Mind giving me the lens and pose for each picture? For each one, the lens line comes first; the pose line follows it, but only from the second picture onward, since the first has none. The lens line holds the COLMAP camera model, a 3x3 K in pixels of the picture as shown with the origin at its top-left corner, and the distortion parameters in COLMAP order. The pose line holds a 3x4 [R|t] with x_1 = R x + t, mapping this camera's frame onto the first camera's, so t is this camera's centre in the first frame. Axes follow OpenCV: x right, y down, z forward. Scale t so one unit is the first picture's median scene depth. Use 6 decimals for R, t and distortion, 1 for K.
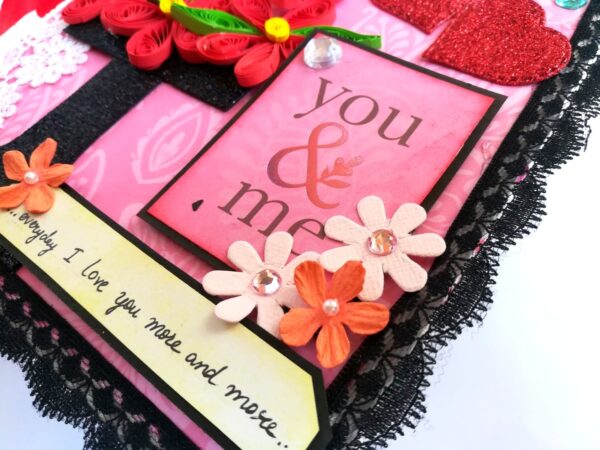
lens RADIAL K [[498.5, 0, 290.5], [0, 498.5, 232.2], [0, 0, 1]] dist [-0.052596, -0.000687]
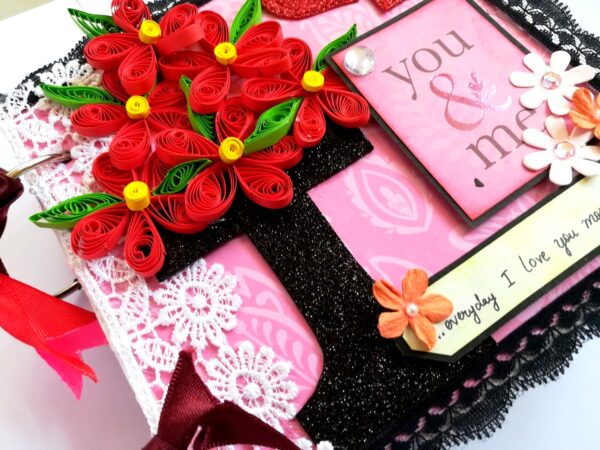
lens RADIAL K [[464.6, 0, 299.1], [0, 464.6, 242.5], [0, 0, 1]] dist [-0.070360, 0.039274]
pose [[0.316504, -0.835488, 0.449205, -0.964037], [0.808858, 0.485090, 0.332321, -0.723530], [-0.495555, 0.258162, 0.829324, 0.298527]]
